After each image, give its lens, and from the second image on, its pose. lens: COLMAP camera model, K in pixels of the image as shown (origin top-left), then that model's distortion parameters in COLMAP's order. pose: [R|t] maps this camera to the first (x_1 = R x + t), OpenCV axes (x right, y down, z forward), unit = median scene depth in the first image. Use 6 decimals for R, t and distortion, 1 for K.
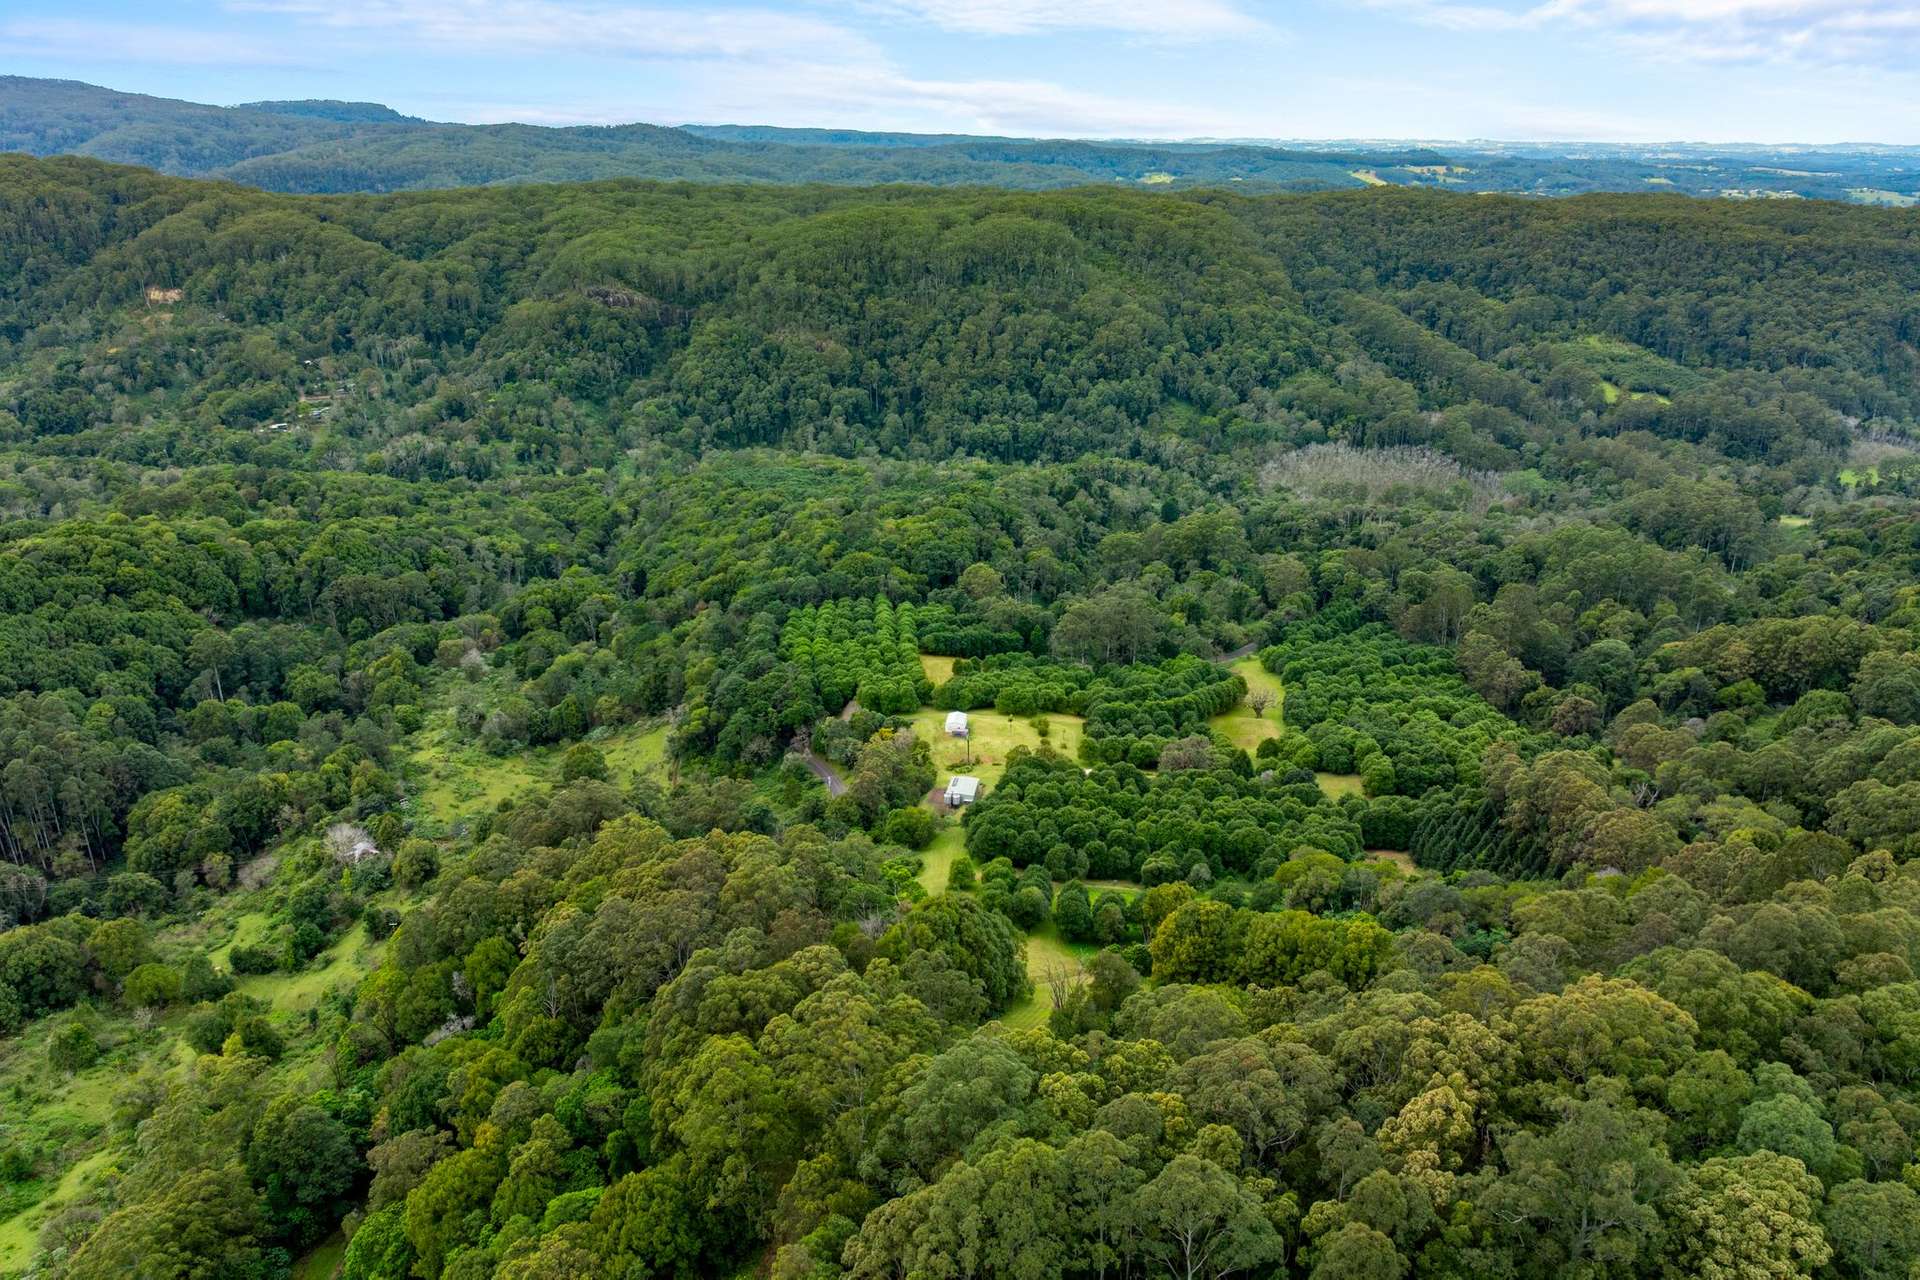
lens RADIAL K [[1337.5, 0, 1025.9], [0, 1337.5, 640.3], [0, 0, 1]] dist [0.035943, -0.078379]
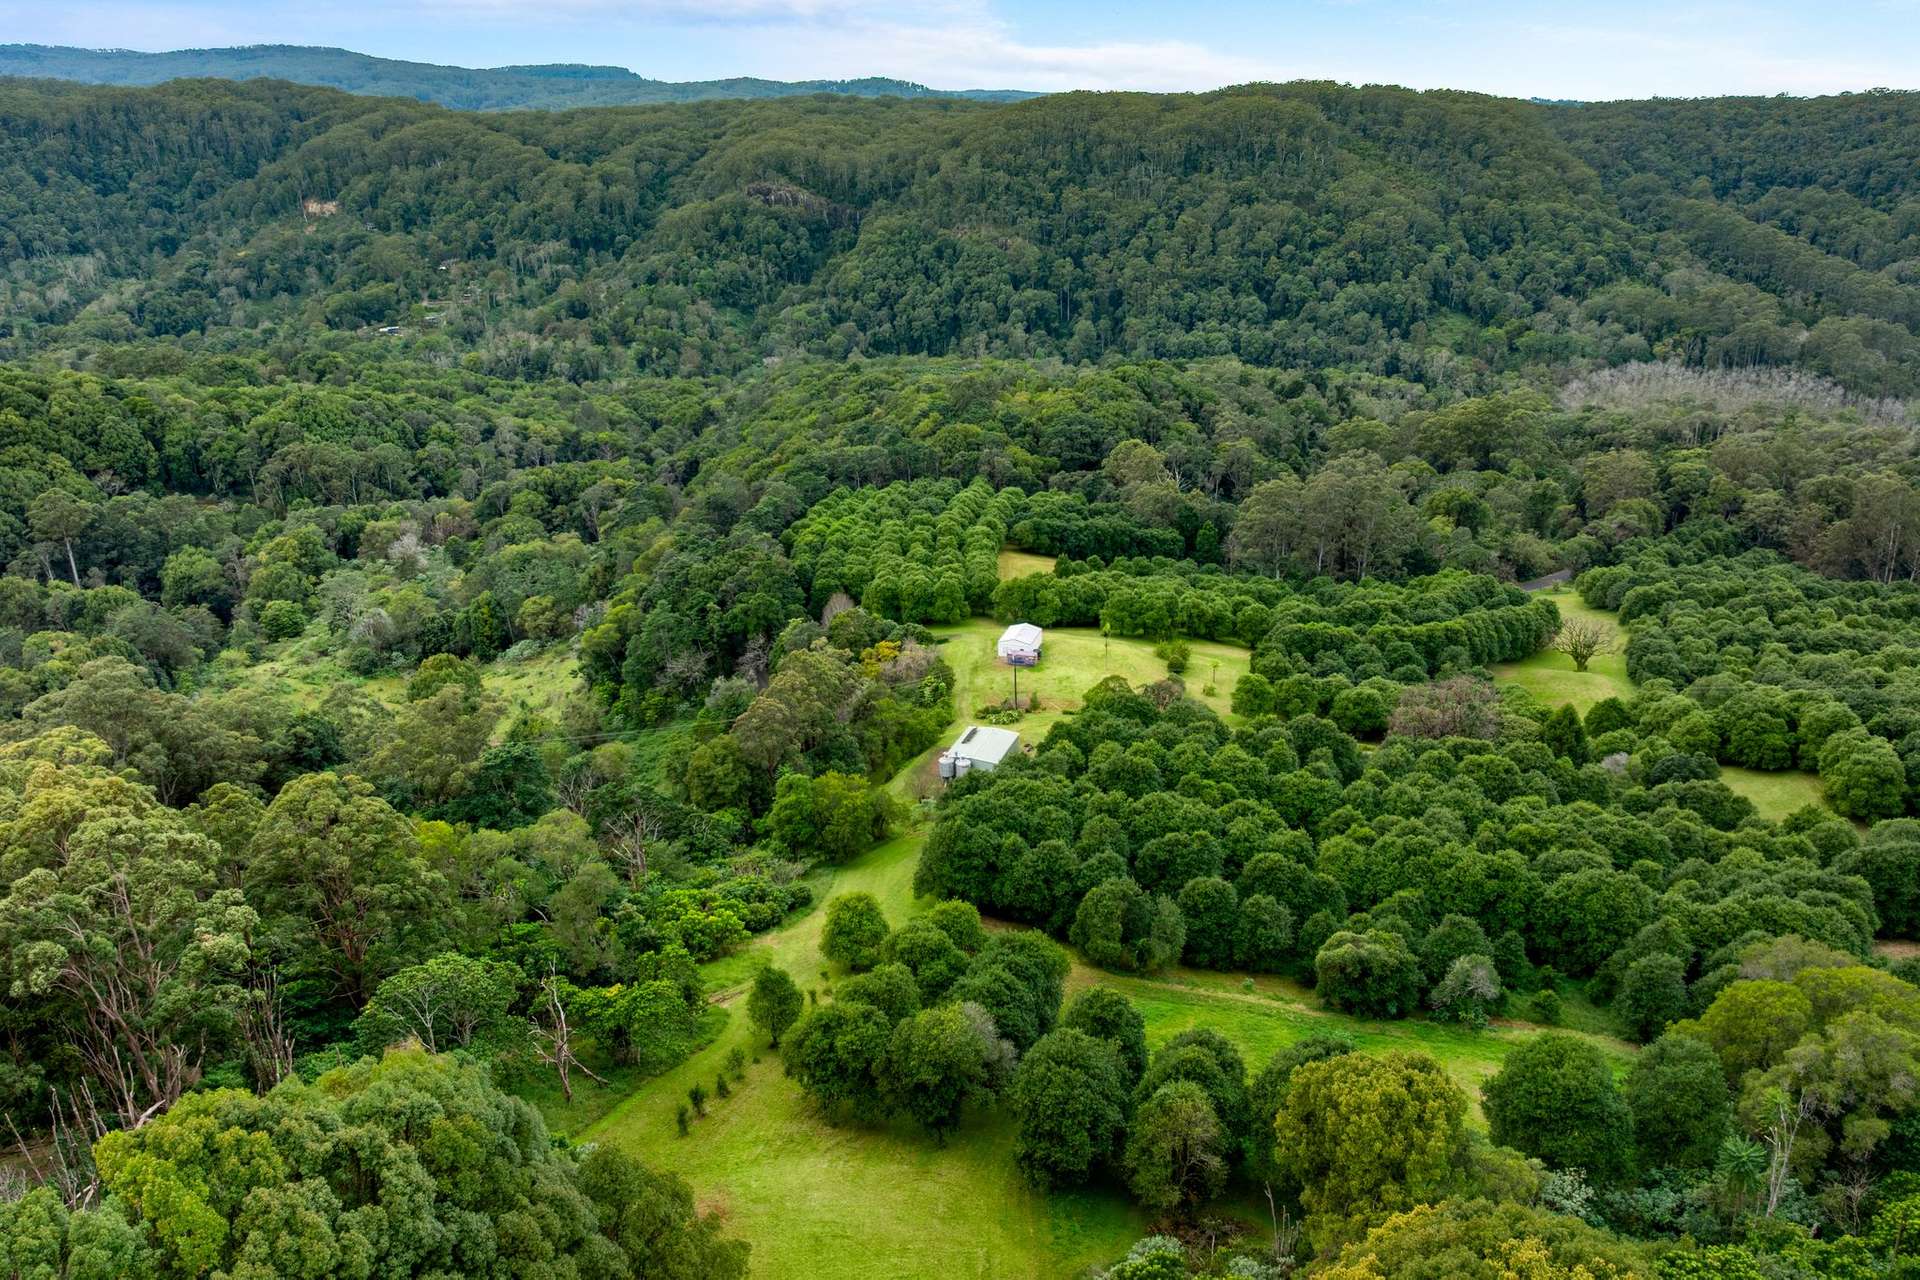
lens RADIAL K [[1410.2, 0, 994.7], [0, 1410.2, 668.3], [0, 0, 1]] dist [-0.043982, 0.029429]
pose [[0.980784, 0.046707, -0.189422, 0.018461], [-0.042513, 0.998754, 0.026149, 0.021656], [0.190408, -0.017594, 0.981547, 0.158059]]
